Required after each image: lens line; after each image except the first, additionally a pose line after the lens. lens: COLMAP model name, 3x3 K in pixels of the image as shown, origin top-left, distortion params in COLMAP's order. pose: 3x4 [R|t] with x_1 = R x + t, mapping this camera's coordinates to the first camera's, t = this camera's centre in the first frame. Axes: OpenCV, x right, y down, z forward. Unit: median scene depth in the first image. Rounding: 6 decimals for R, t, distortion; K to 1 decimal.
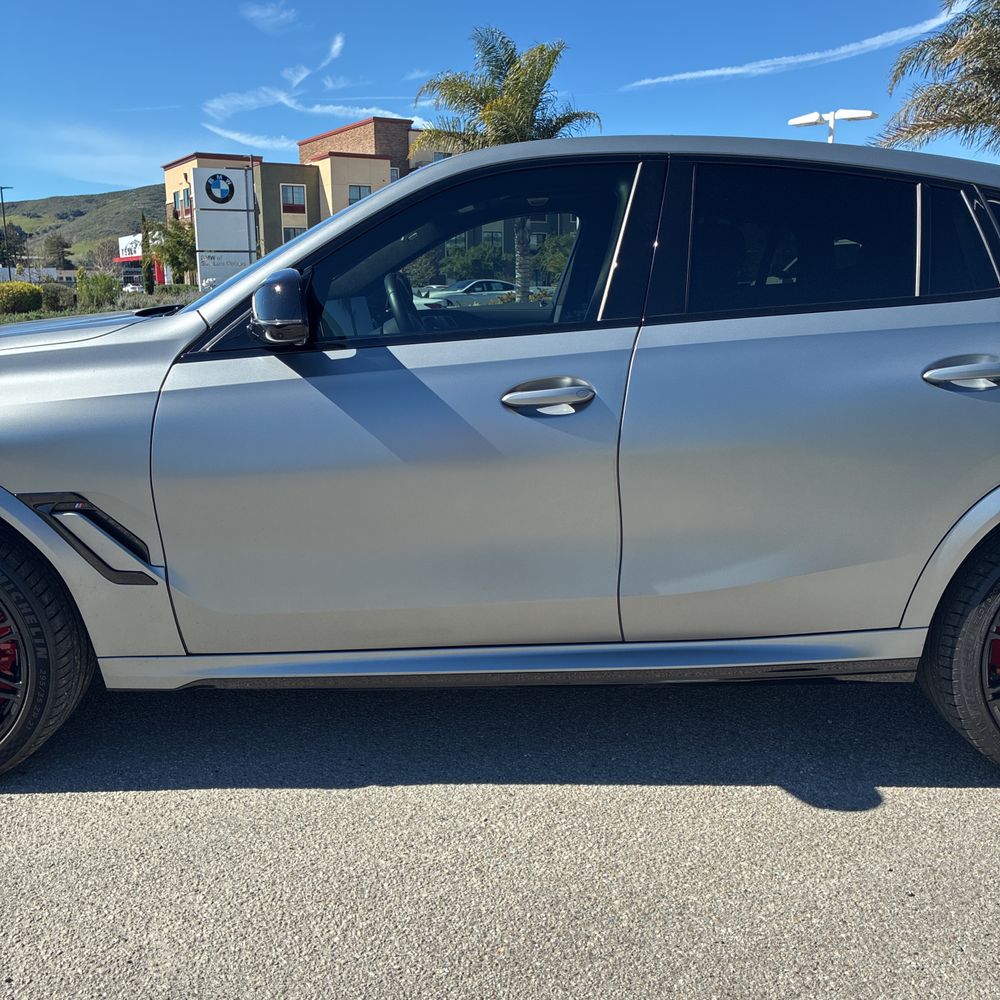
lens RADIAL K [[1061.4, 0, 503.0], [0, 1061.4, 488.8], [0, 0, 1]] dist [0.029502, -0.004983]
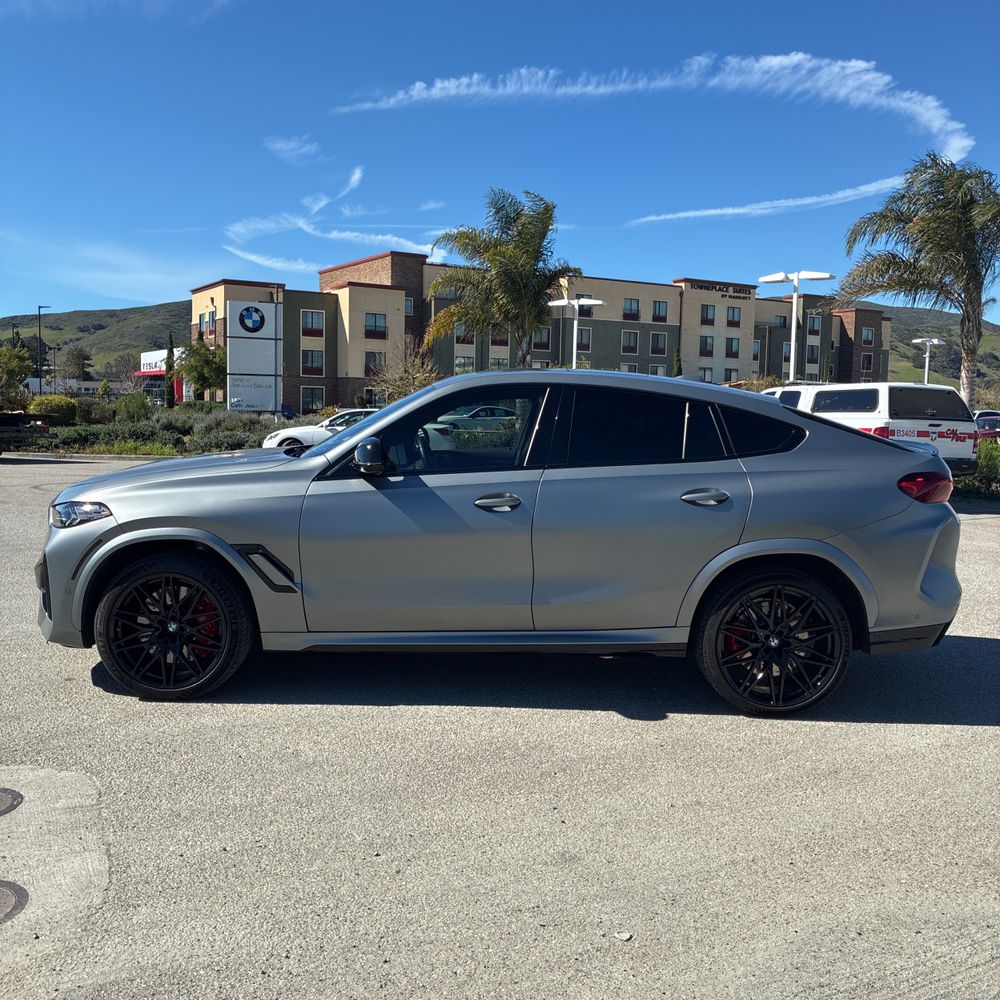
lens RADIAL K [[1090.8, 0, 501.3], [0, 1090.8, 477.4], [0, 0, 1]] dist [0.047405, -0.034442]
pose [[0.999579, 0.028237, -0.006619, 0.006380], [-0.028831, 0.992231, -0.121021, 0.012060], [0.003150, 0.121161, 0.992628, -0.110195]]
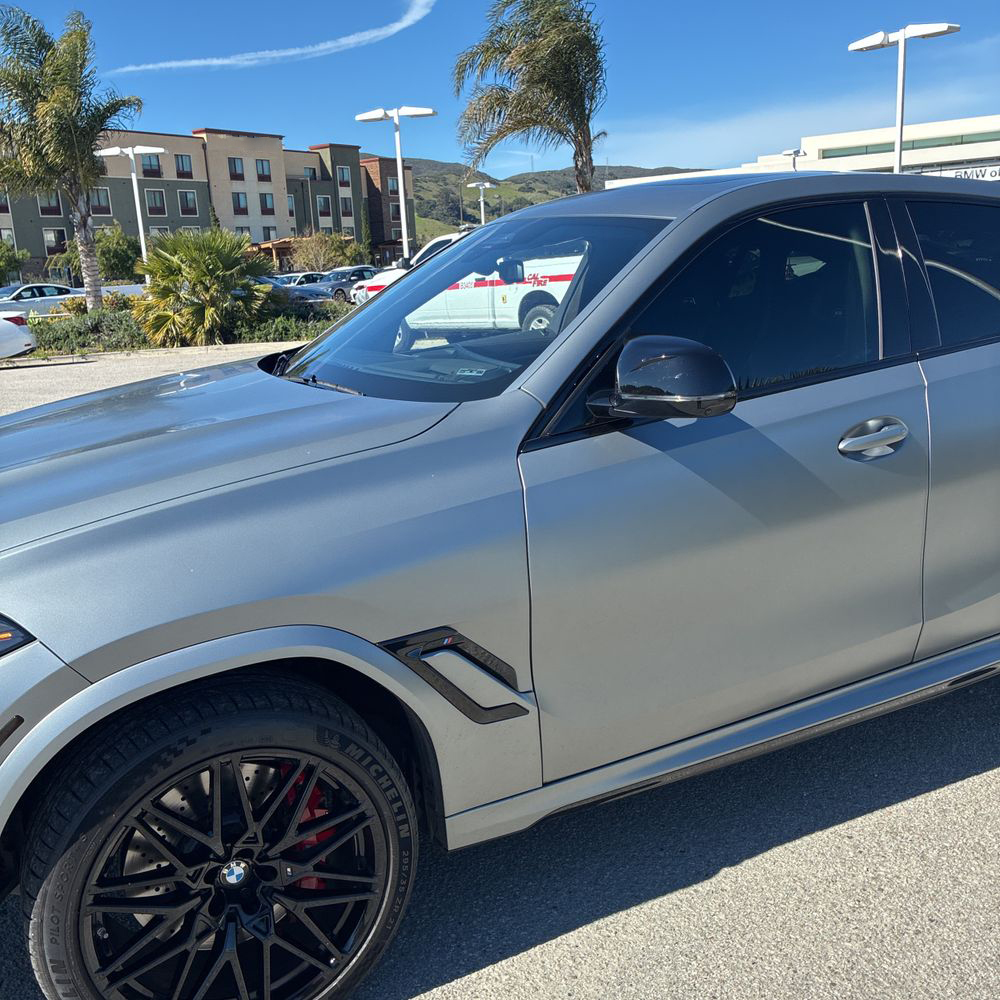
lens RADIAL K [[1040.2, 0, 511.9], [0, 1040.2, 471.7], [0, 0, 1]] dist [-0.004807, 0.024223]
pose [[0.888109, -0.135162, 0.439311, -0.072812], [0.134127, 0.990396, 0.033561, -0.014055], [-0.439628, 0.029117, 0.897708, 0.027971]]
